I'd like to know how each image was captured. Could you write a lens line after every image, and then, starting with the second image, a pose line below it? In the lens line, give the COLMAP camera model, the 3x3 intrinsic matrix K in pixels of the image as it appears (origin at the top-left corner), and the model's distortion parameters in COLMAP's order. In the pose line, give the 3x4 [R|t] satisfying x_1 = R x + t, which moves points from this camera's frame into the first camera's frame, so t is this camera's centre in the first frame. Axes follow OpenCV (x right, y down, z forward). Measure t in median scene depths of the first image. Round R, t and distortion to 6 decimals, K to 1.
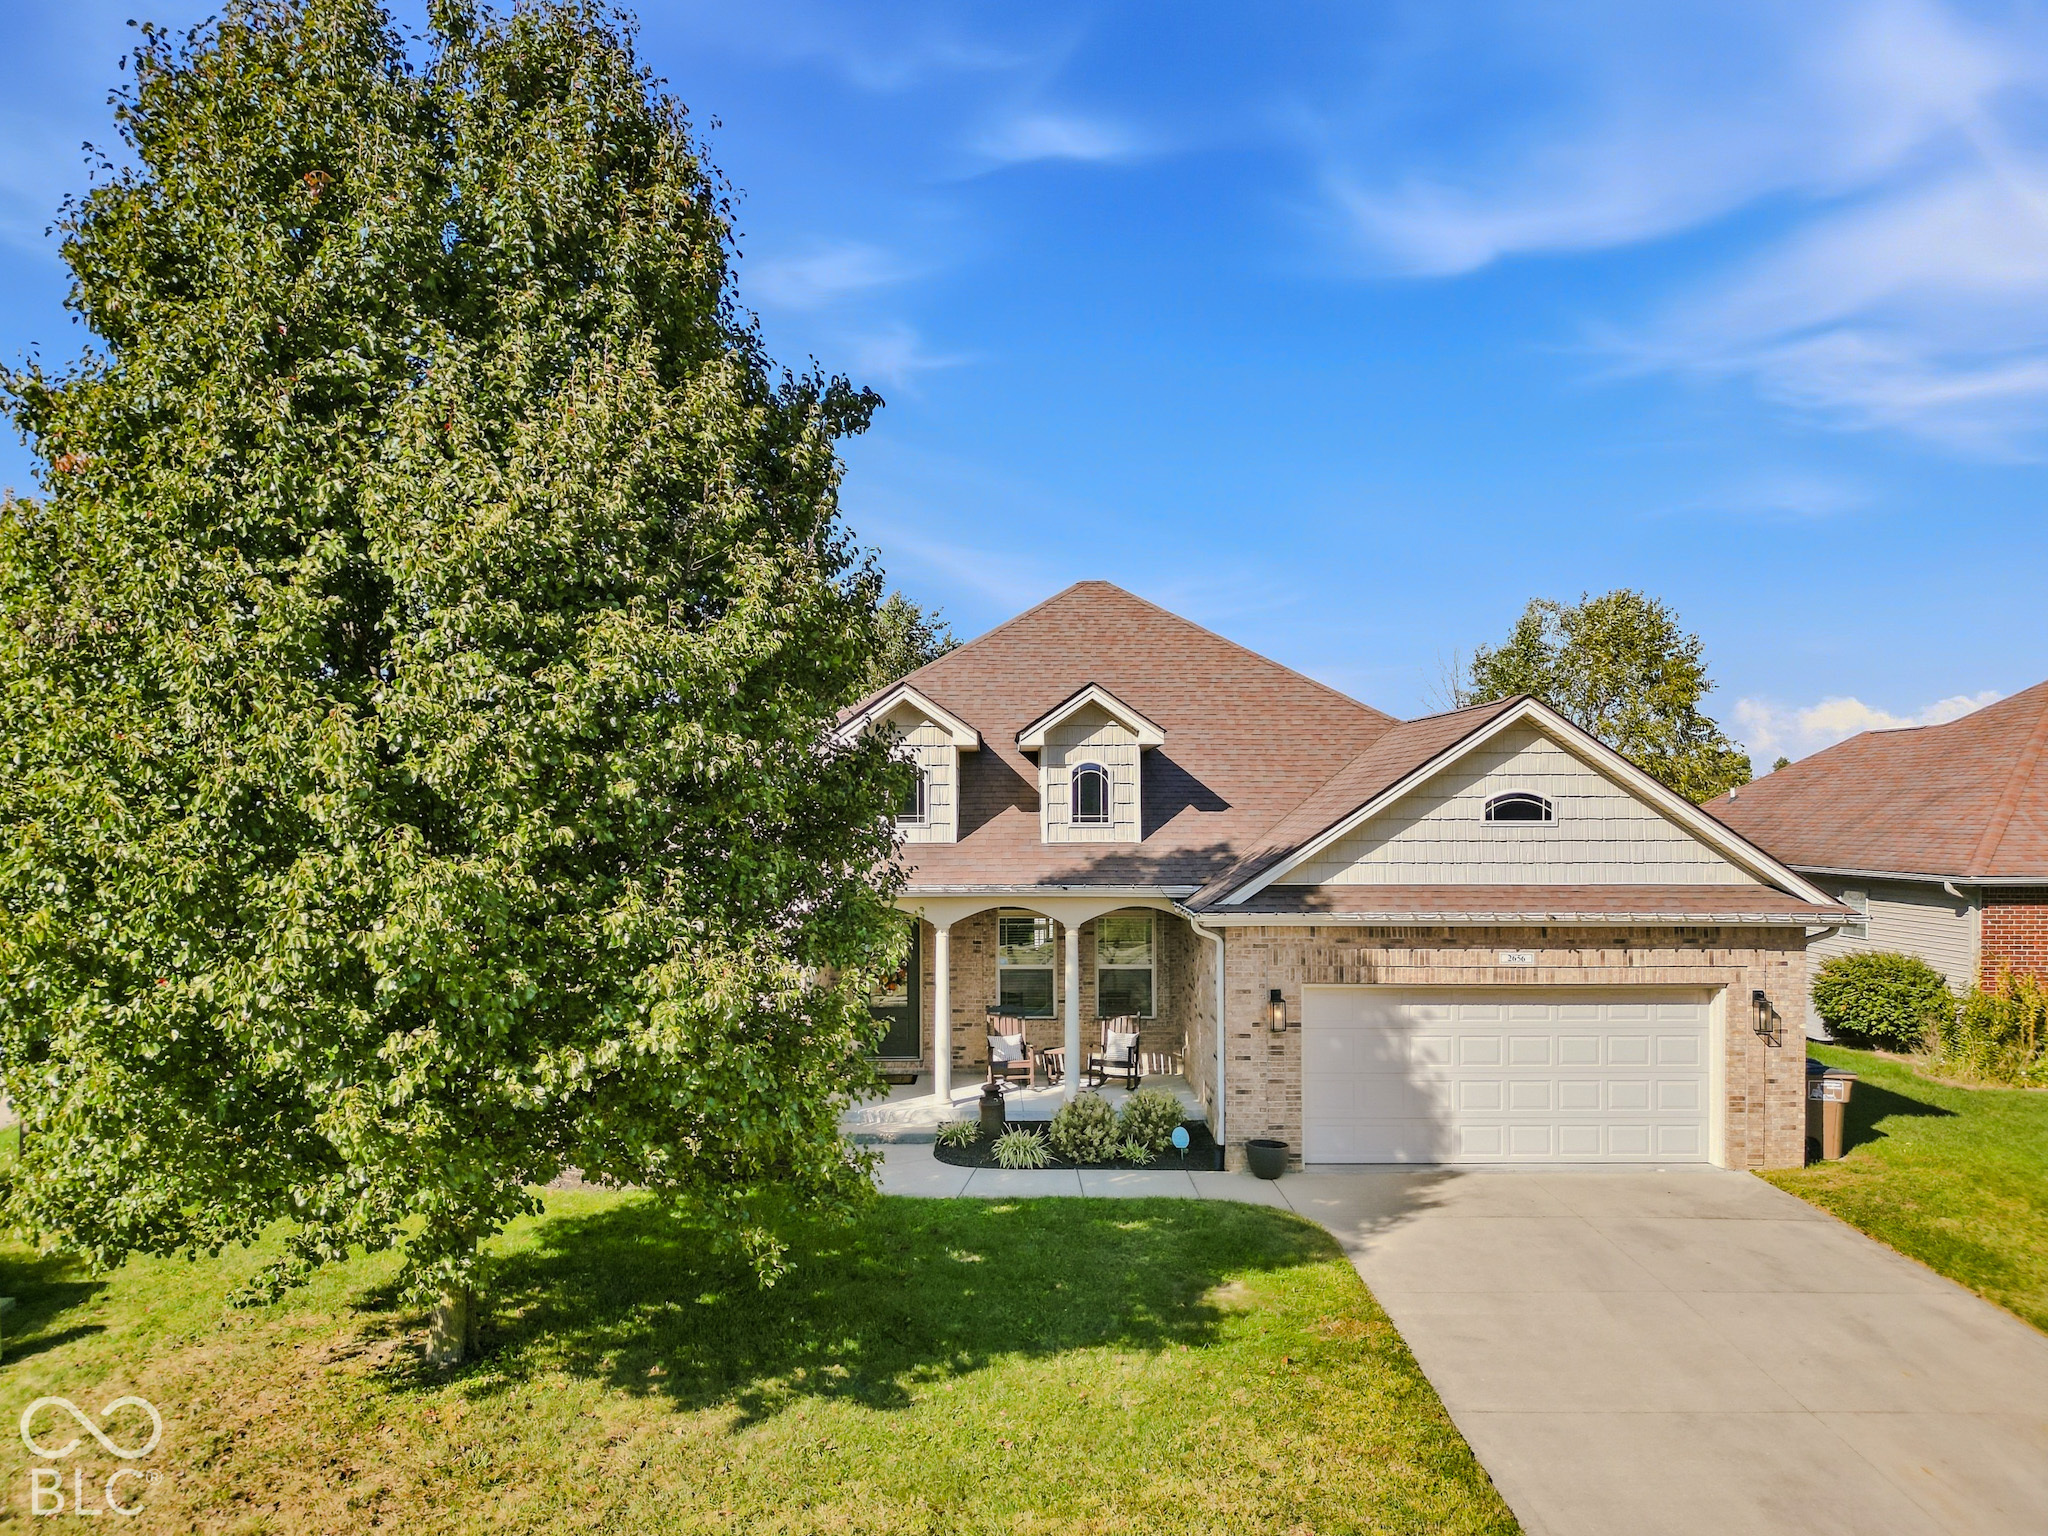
lens RADIAL K [[1440.6, 0, 971.5], [0, 1440.6, 810.8], [0, 0, 1]] dist [-0.007108, -0.004323]
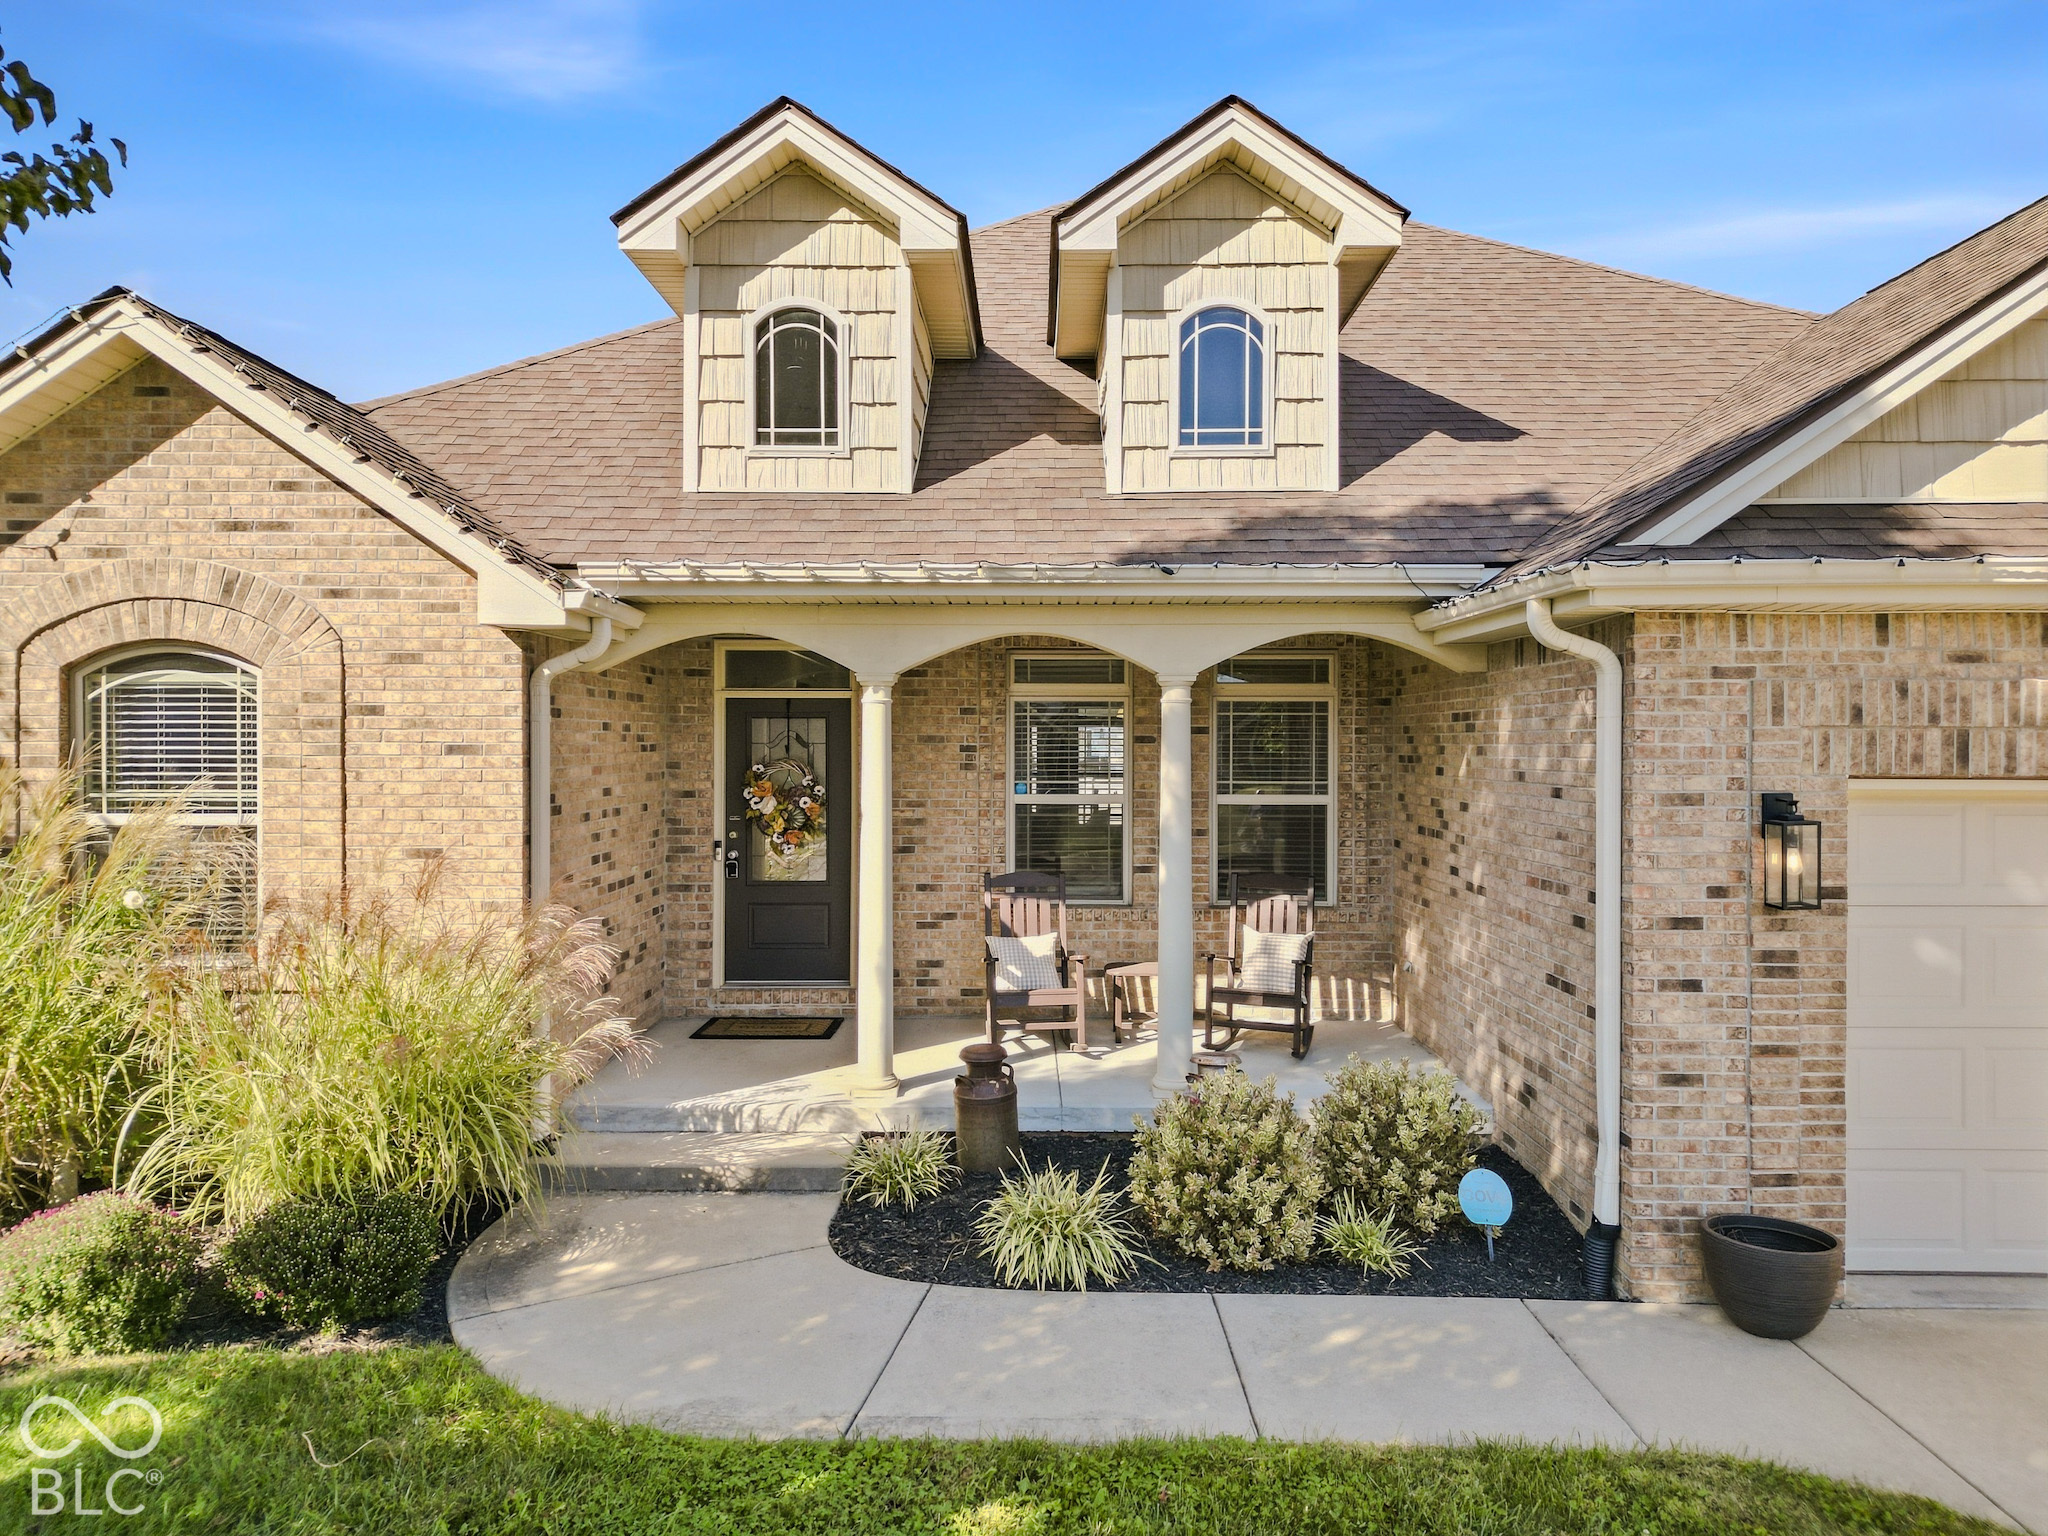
lens RADIAL K [[1322.6, 0, 1017.6], [0, 1322.6, 814.1], [0, 0, 1]] dist [0.001868, -0.002491]
pose [[0.999979, 0.005870, 0.002744, 0.021584], [-0.005969, 0.999273, 0.037643, 0.107720], [-0.002521, -0.037658, 0.999287, 0.615741]]
